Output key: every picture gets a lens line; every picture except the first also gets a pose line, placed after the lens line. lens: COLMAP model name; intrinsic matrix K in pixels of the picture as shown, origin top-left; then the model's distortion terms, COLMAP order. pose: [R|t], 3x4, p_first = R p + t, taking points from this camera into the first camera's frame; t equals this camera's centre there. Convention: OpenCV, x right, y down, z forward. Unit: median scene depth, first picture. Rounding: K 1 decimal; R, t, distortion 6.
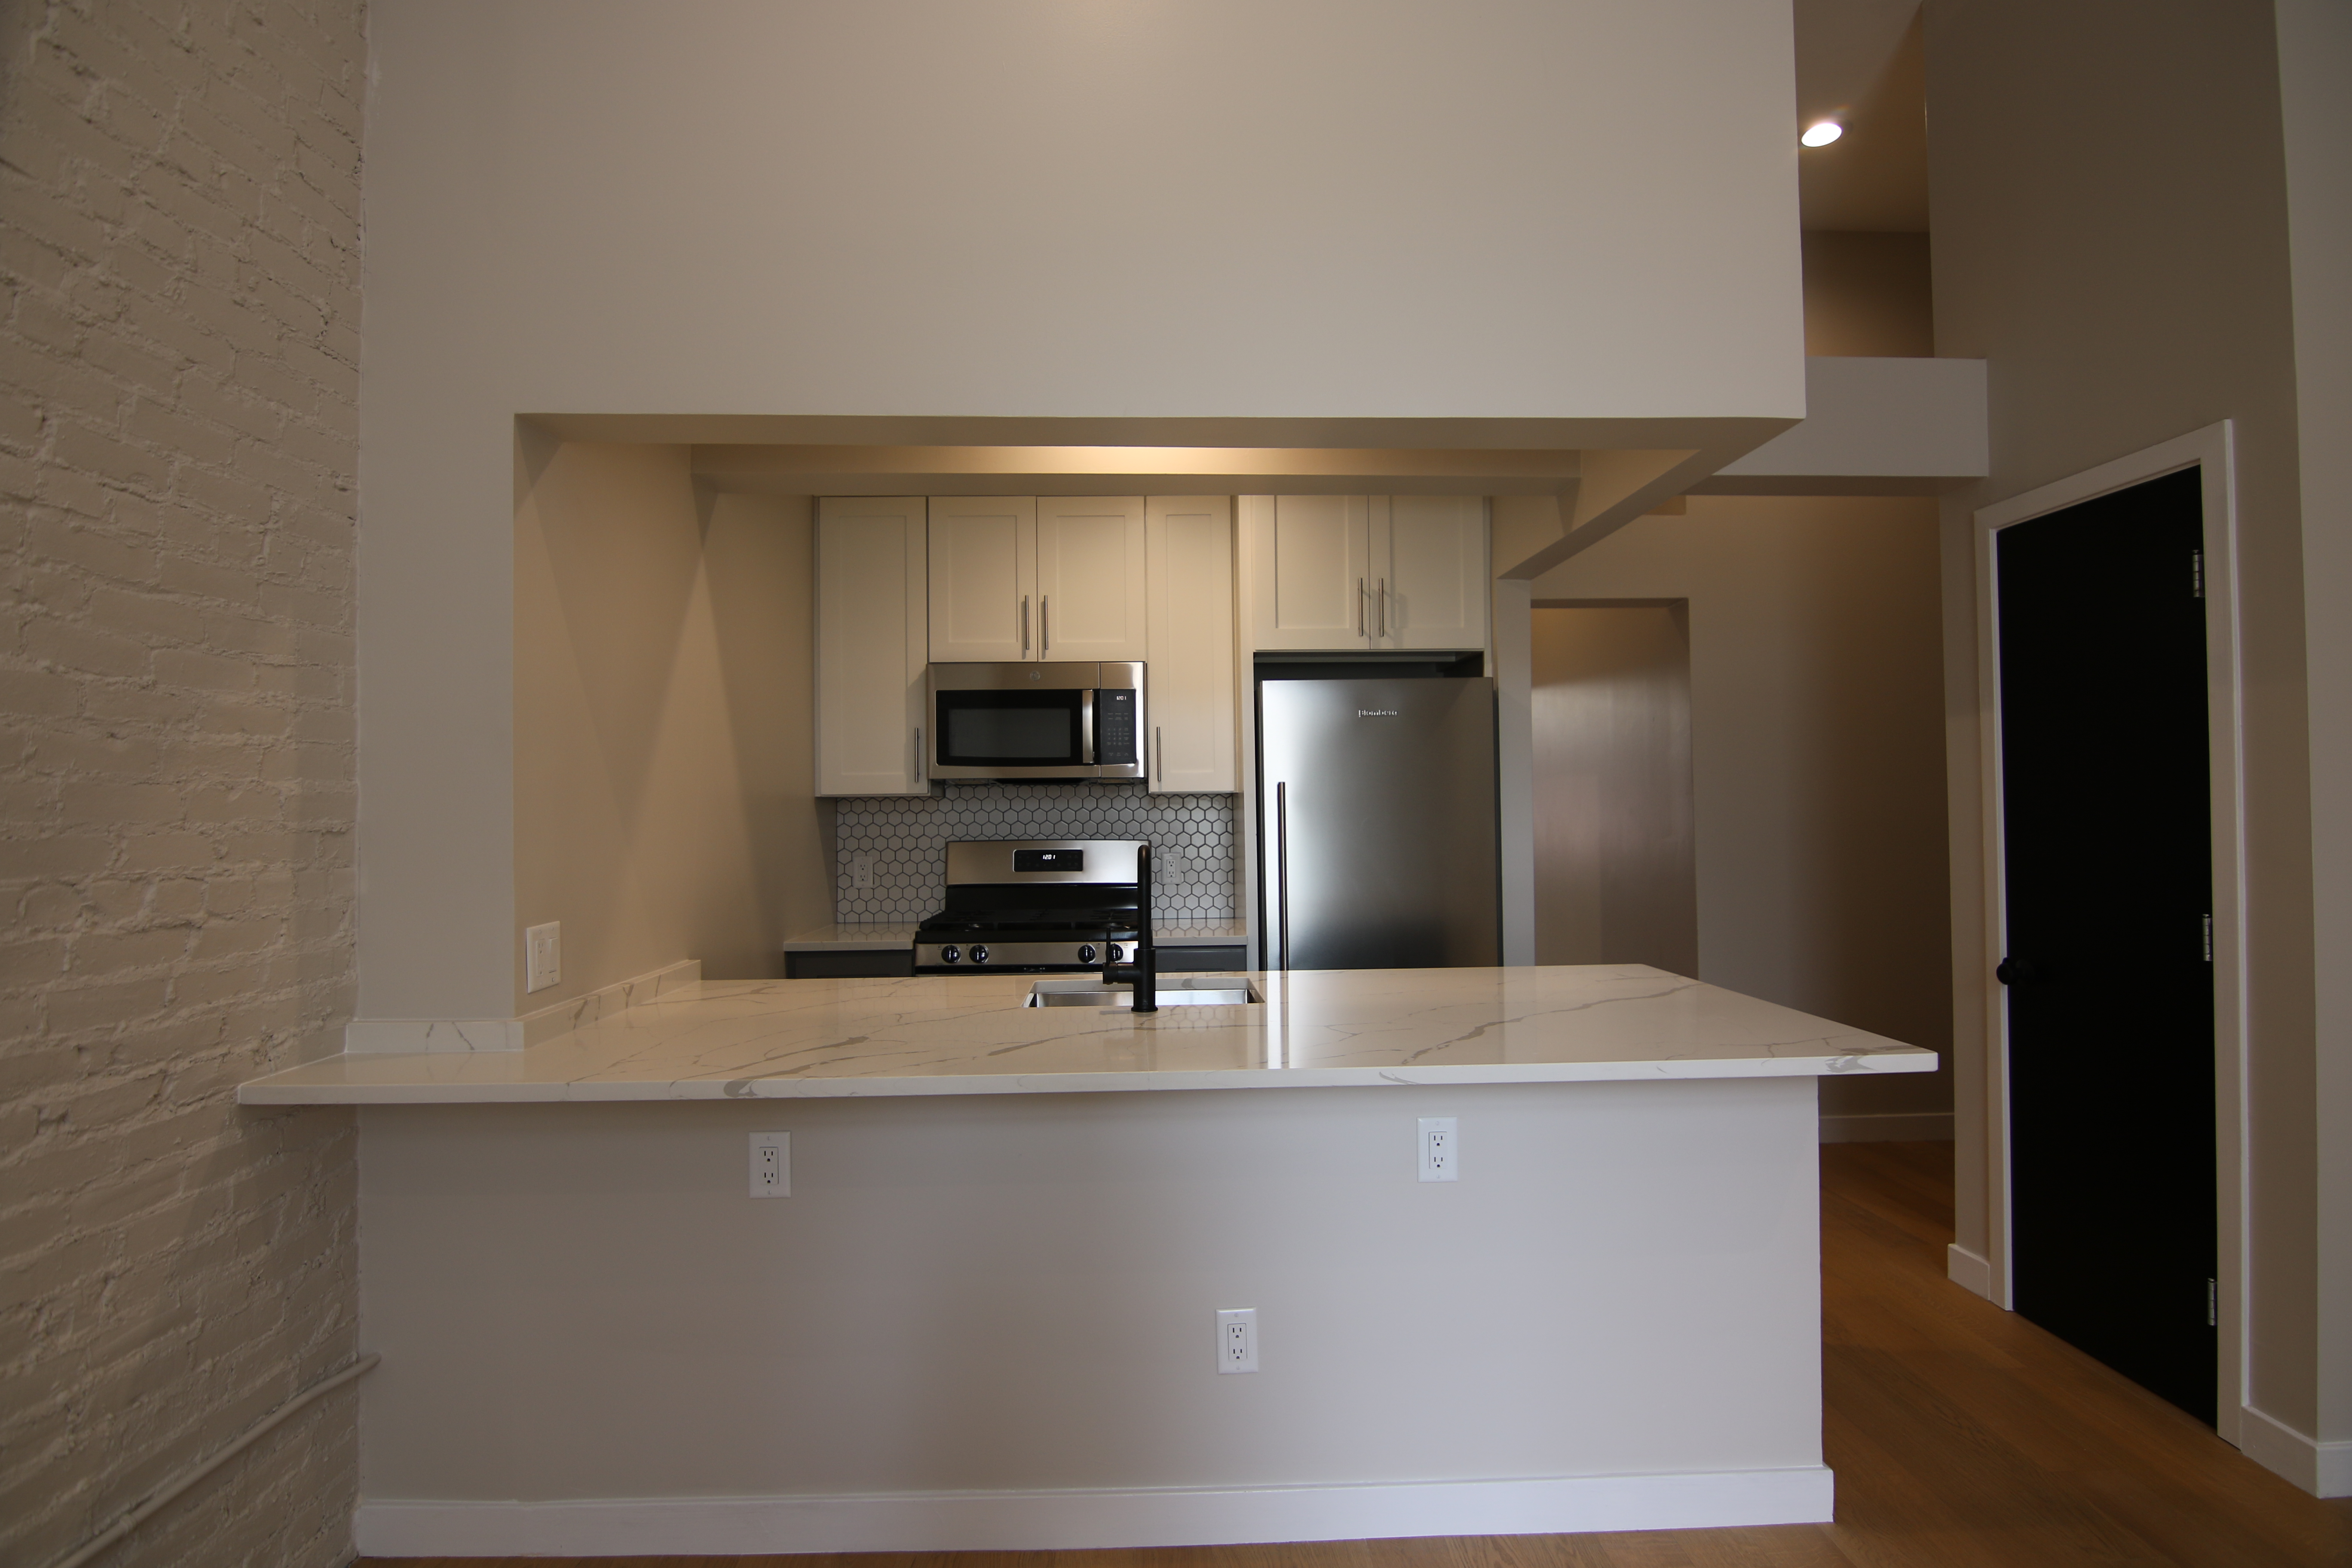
lens RADIAL K [[1191.2, 0, 1177.5], [0, 1191.2, 792.8], [0, 0, 1]] dist [-0.002459, -0.013541]
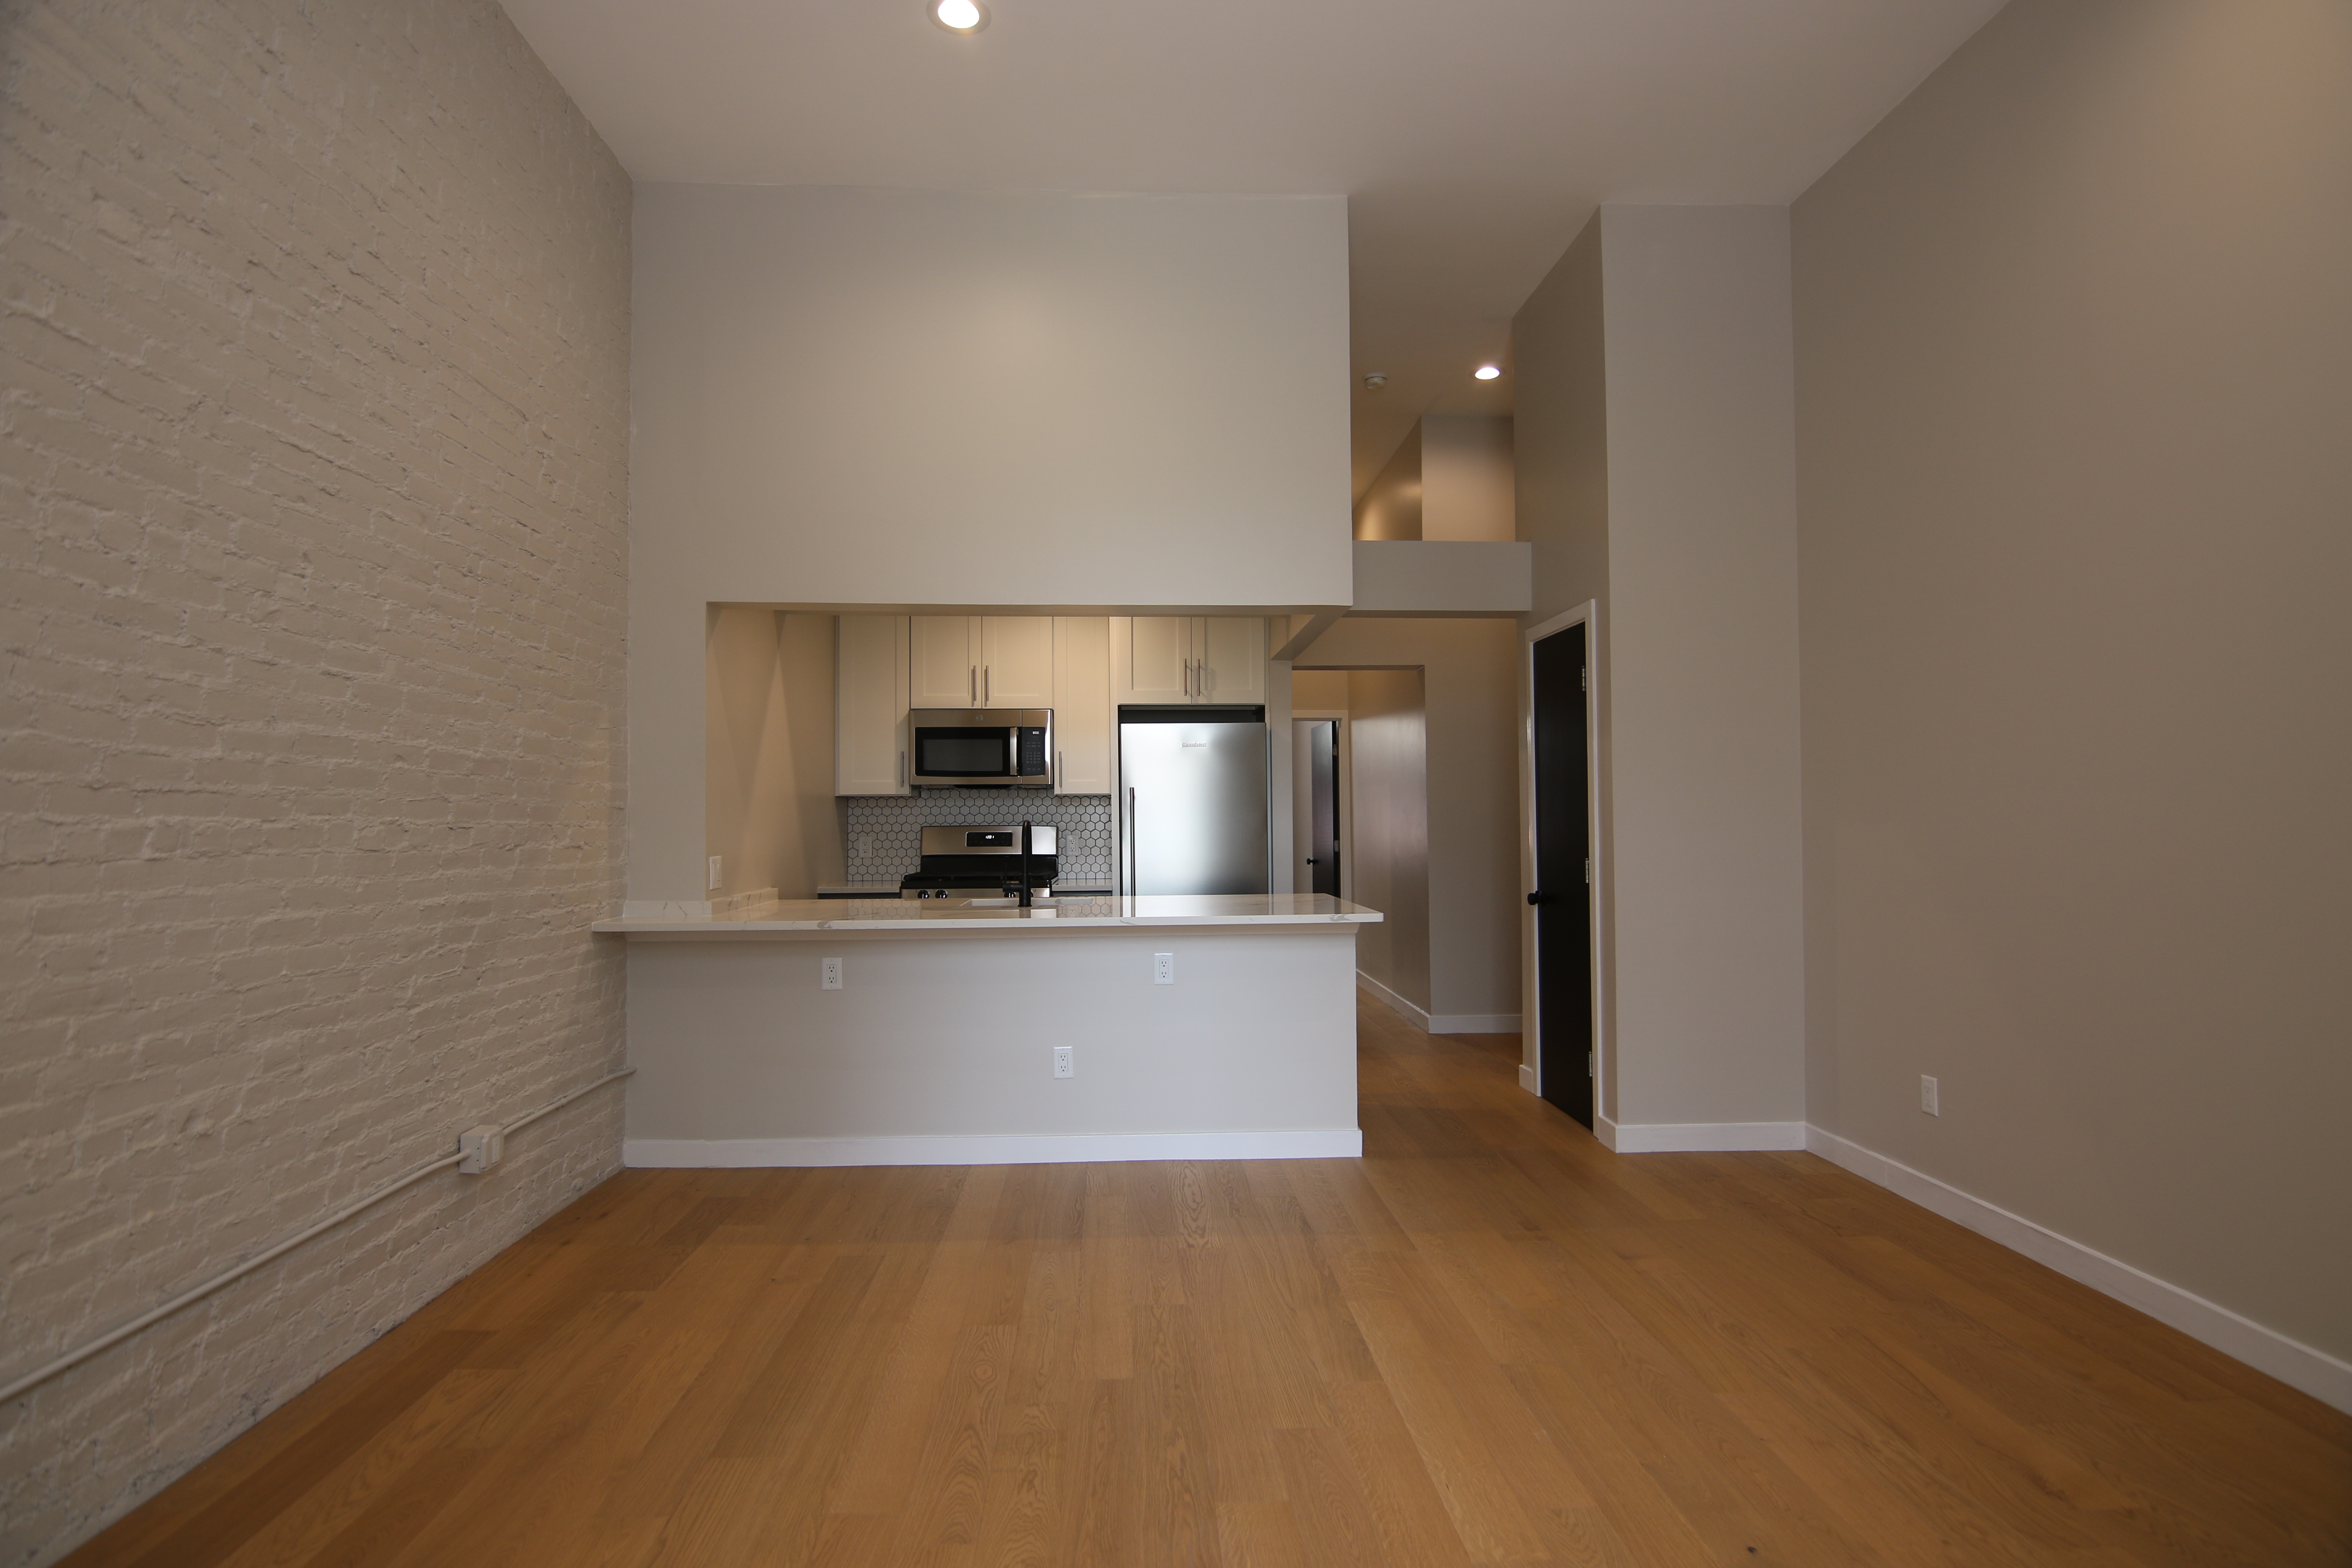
lens RADIAL K [[1191.2, 0, 1177.5], [0, 1191.2, 792.8], [0, 0, 1]] dist [-0.002459, -0.013541]
pose [[0.999827, 0.004204, 0.018115, 0.113678], [-0.004067, 0.999963, -0.007583, 0.009539], [-0.018146, 0.007508, 0.999807, -0.569081]]
